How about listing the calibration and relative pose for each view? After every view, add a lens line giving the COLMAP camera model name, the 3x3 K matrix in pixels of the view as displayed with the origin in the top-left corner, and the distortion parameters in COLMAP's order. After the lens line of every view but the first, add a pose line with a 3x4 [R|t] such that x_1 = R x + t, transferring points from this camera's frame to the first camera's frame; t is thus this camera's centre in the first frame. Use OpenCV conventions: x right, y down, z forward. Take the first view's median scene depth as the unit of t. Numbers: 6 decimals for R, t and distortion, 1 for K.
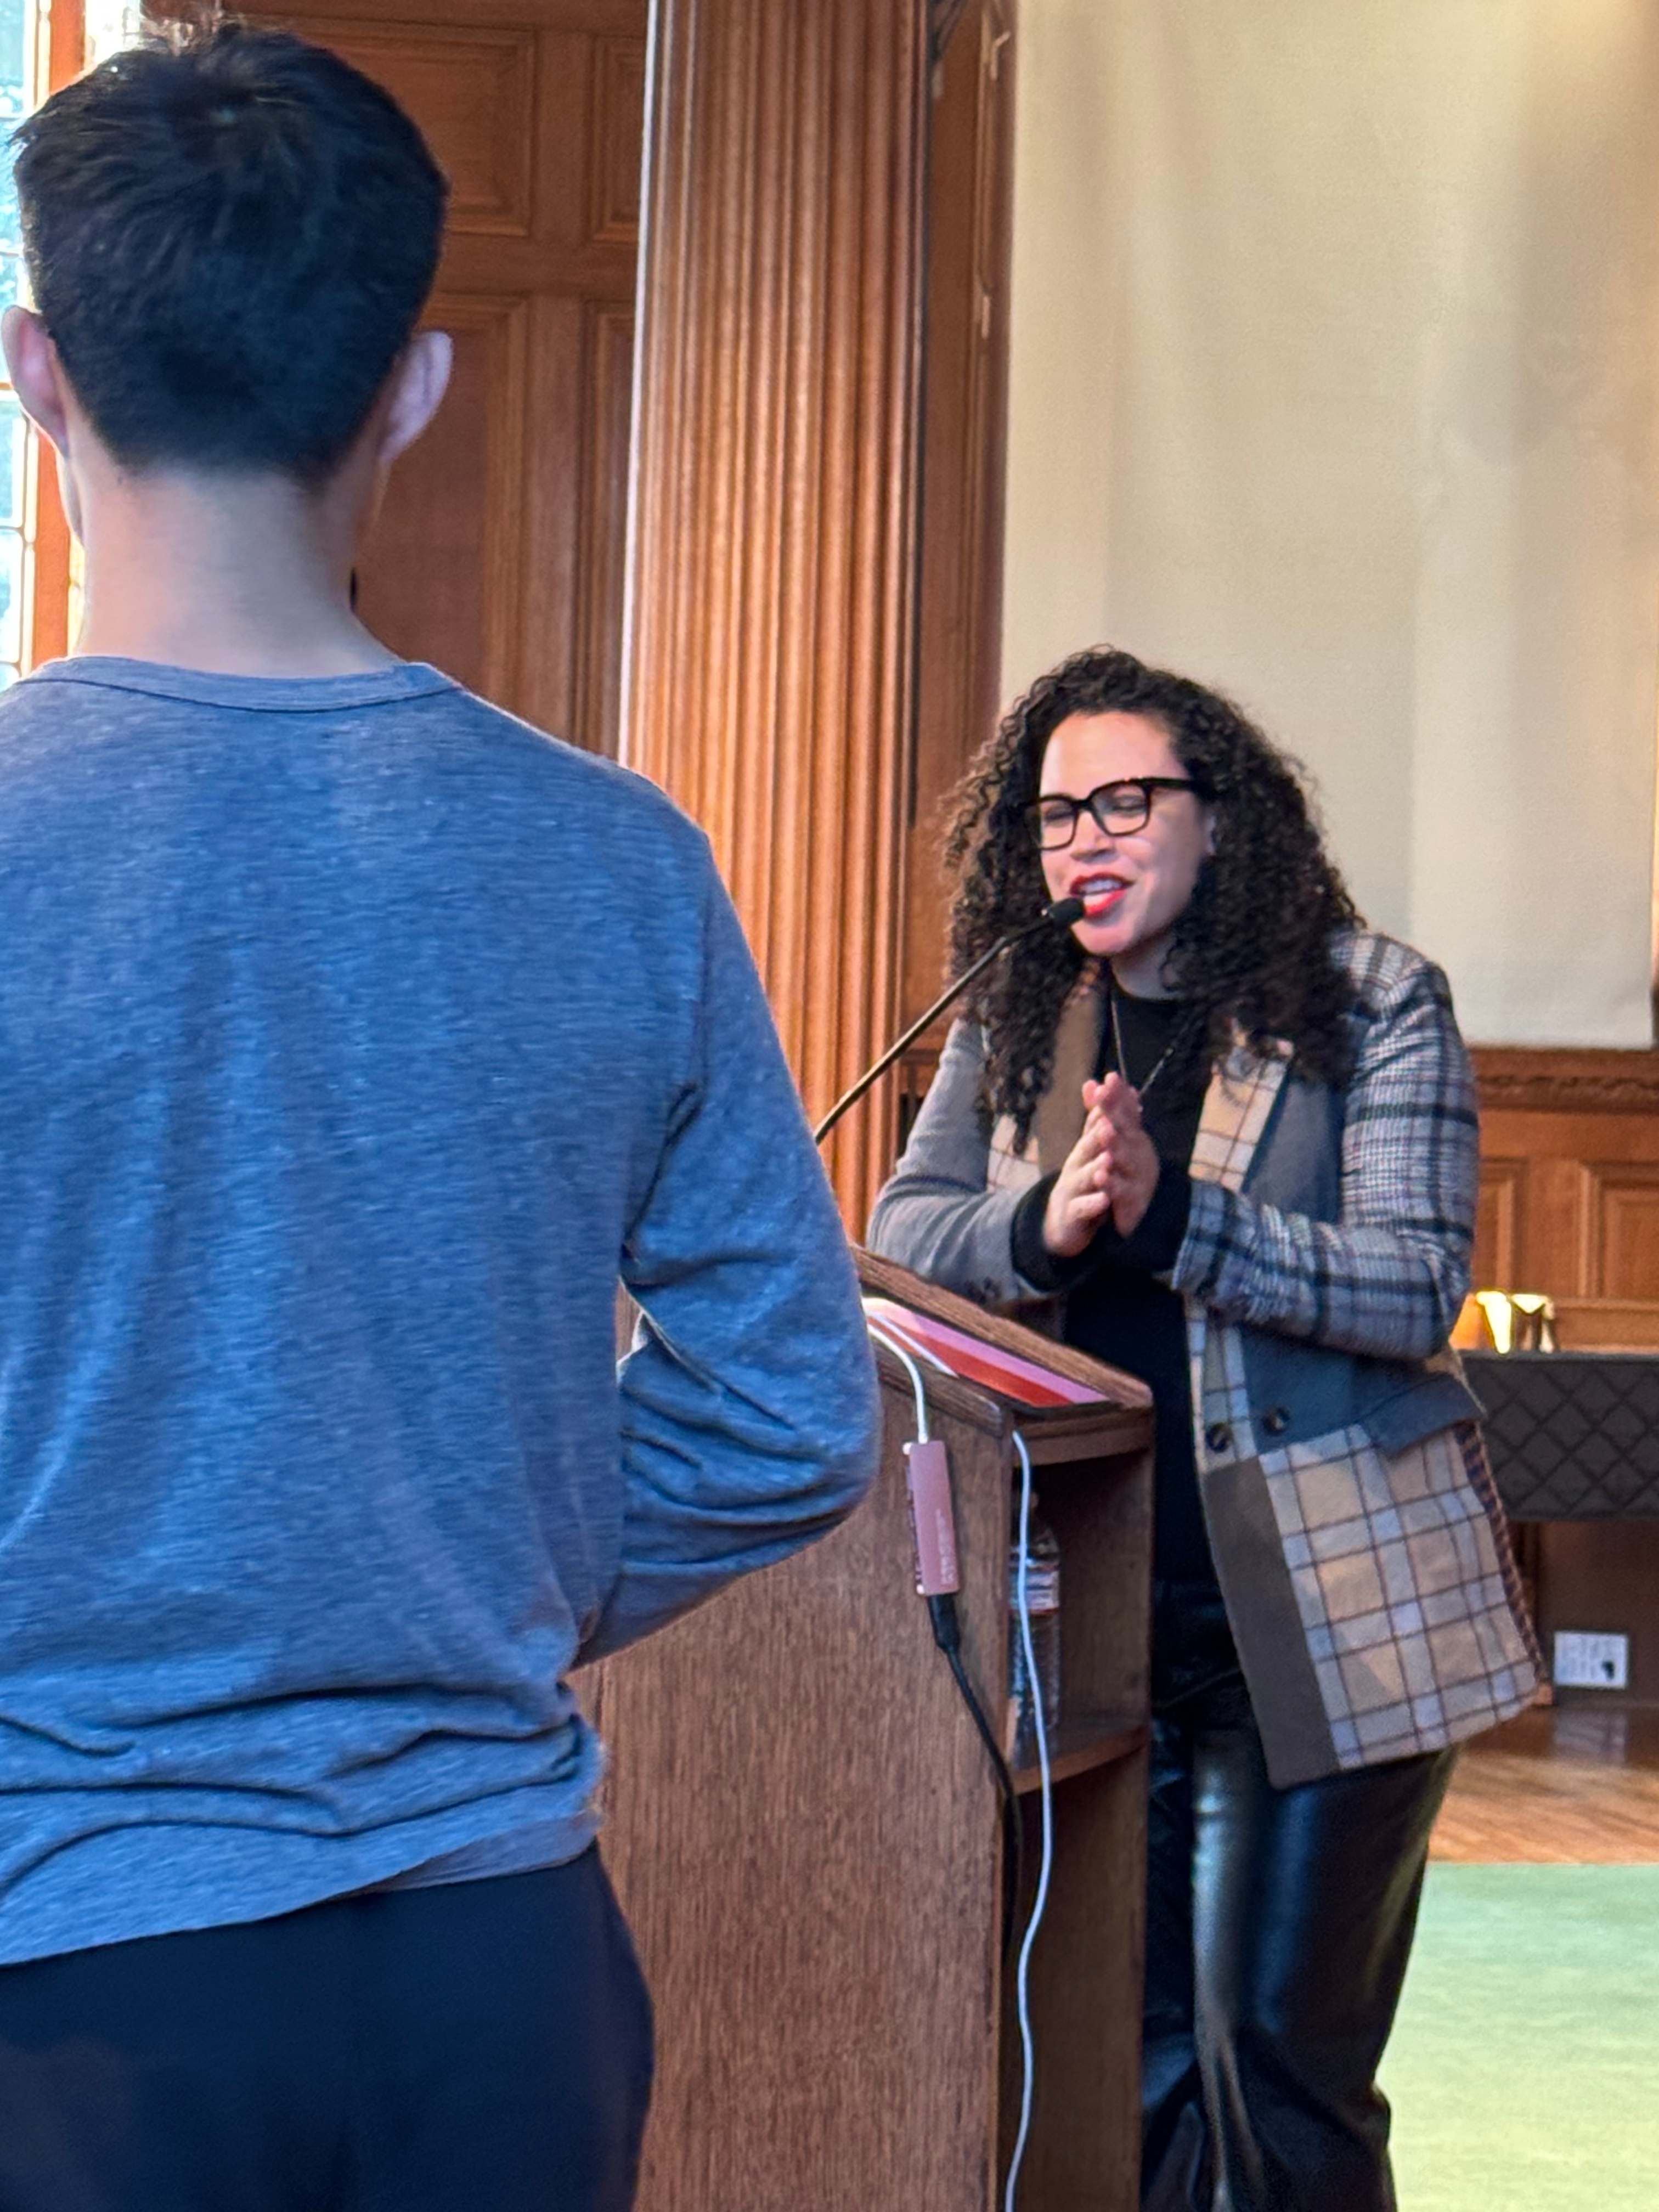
lens RADIAL K [[5863.4, 0, 828.0], [0, 5863.4, 1105.3], [0, 0, 1]] dist [0.458049, 0.000000]
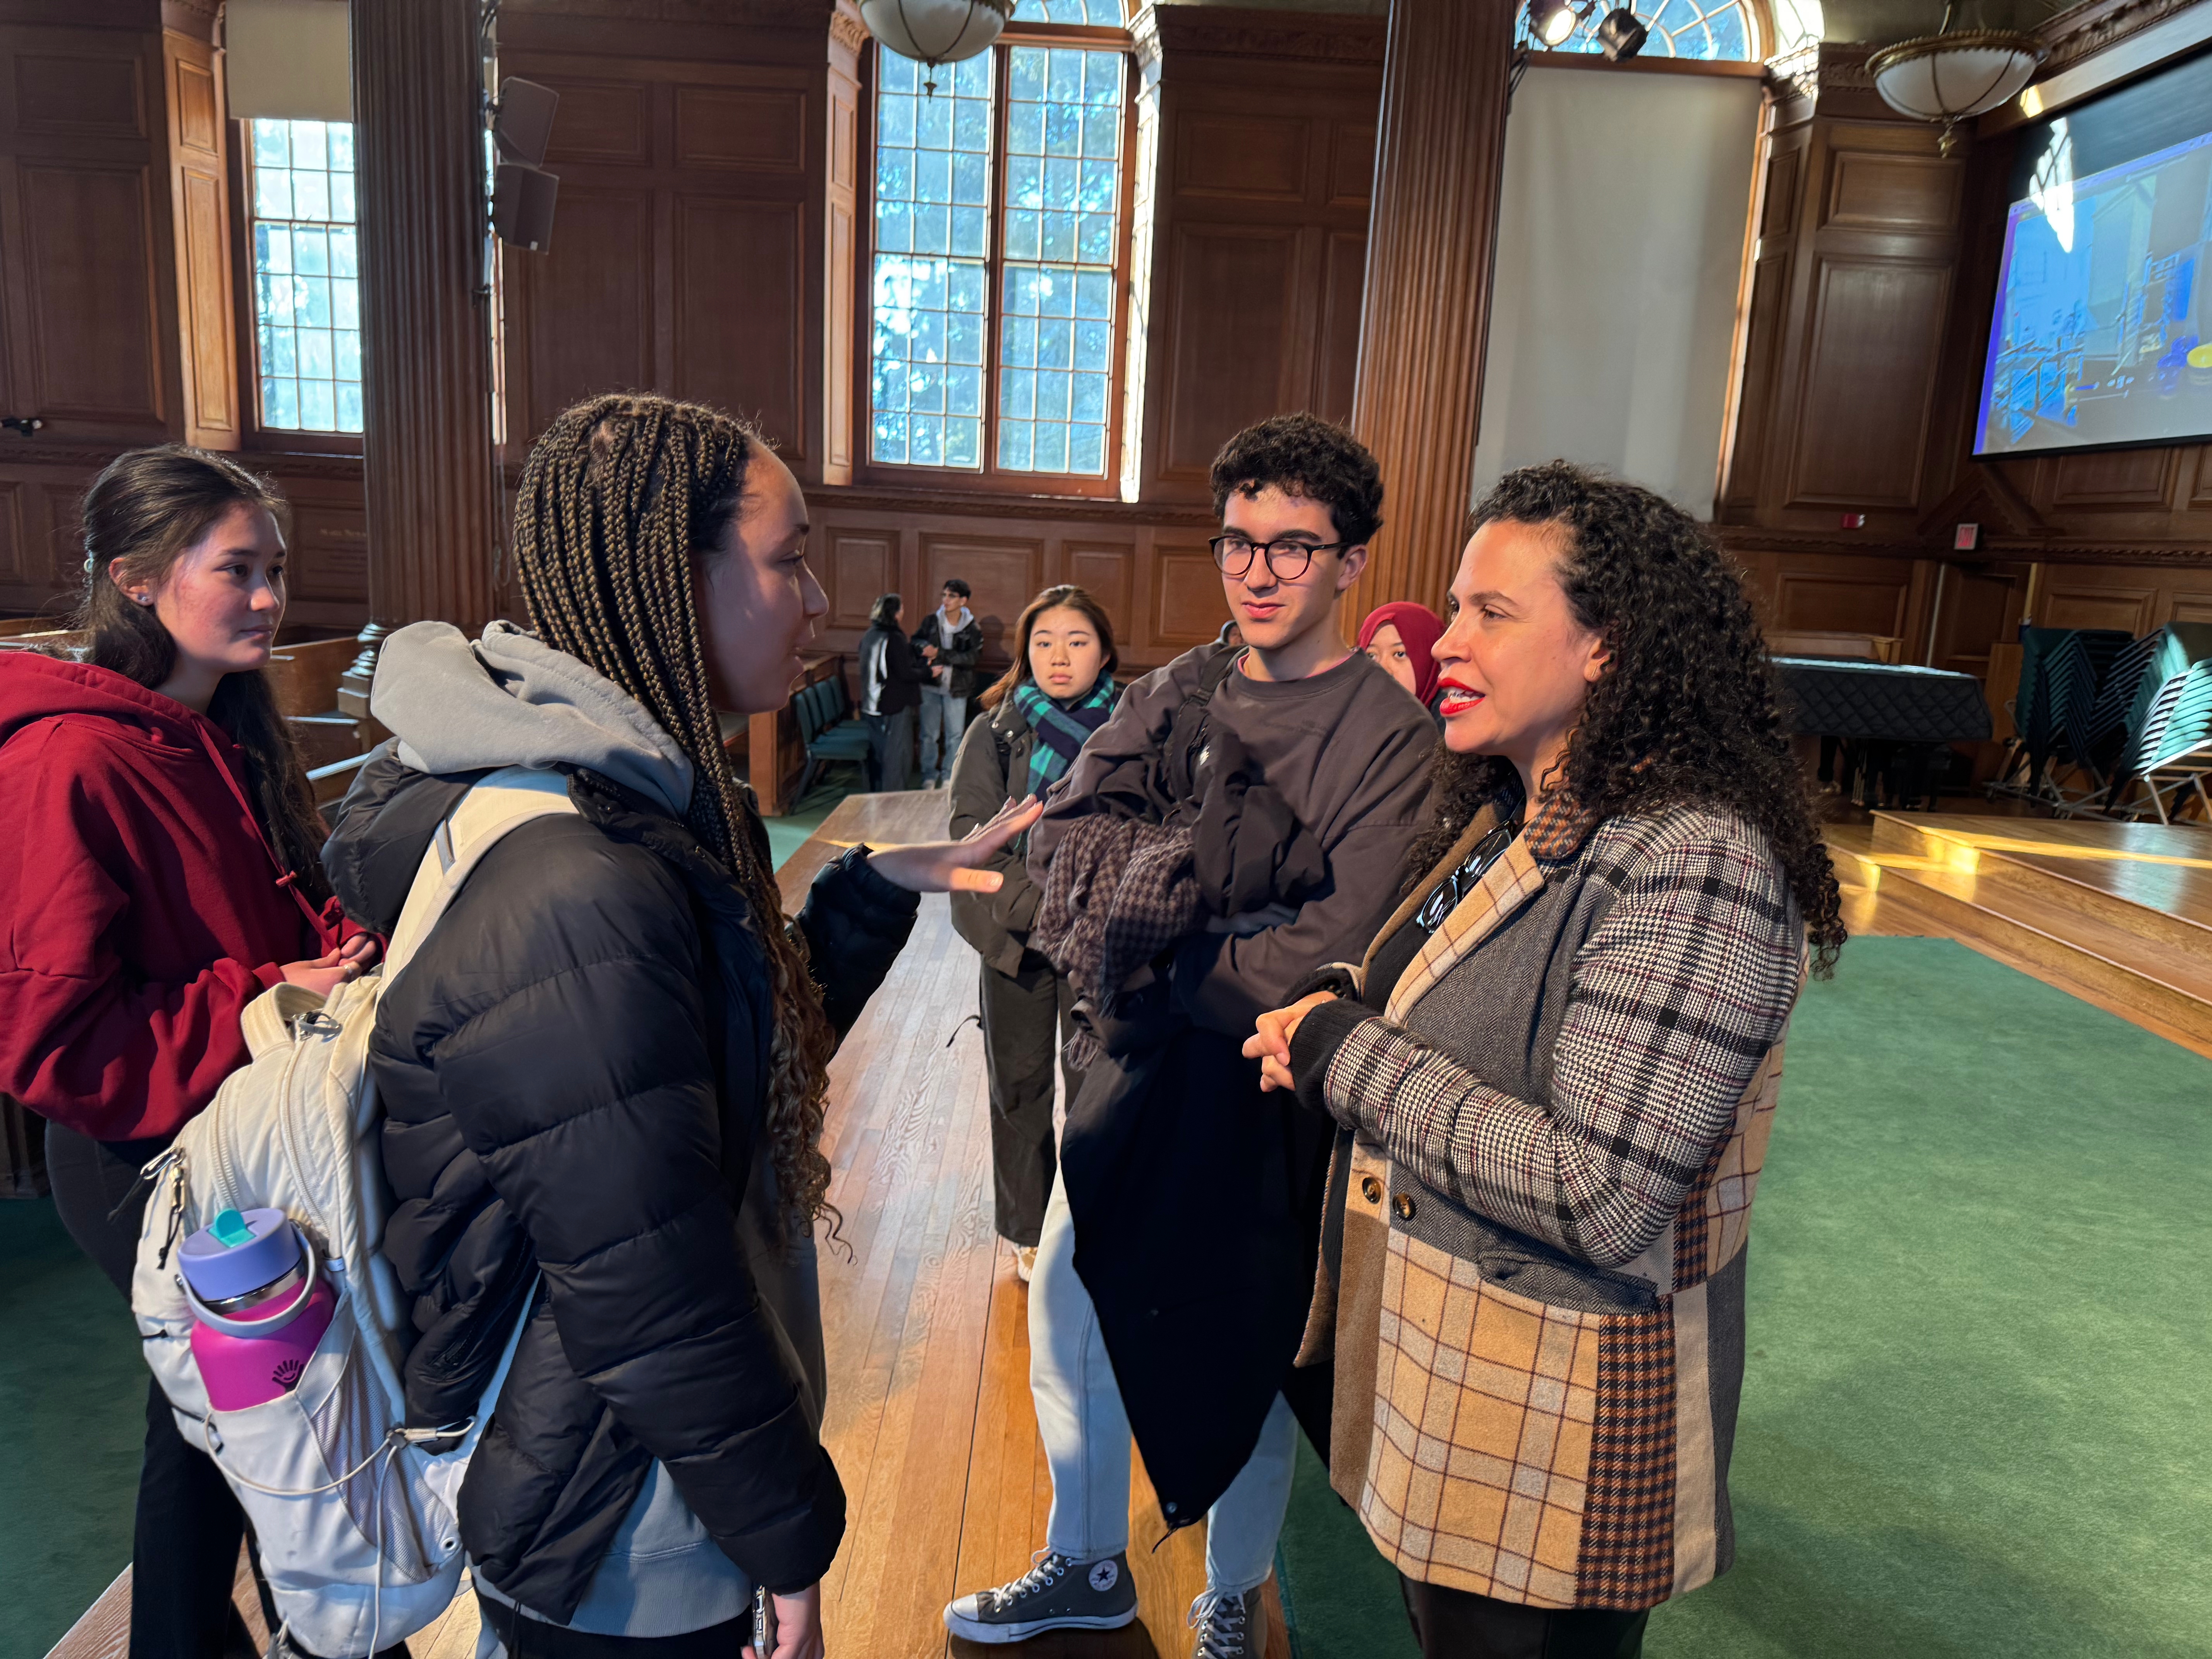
lens RADIAL K [[1547.2, 0, 1116.5], [0, 1547.2, 845.7], [0, 0, 1]] dist [0.028158, -0.036215]
pose [[0.990201, 0.040313, -0.133707, -0.040295], [-0.010113, 0.975615, 0.219256, -0.026627], [0.139286, -0.215755, 0.966462, 0.354466]]
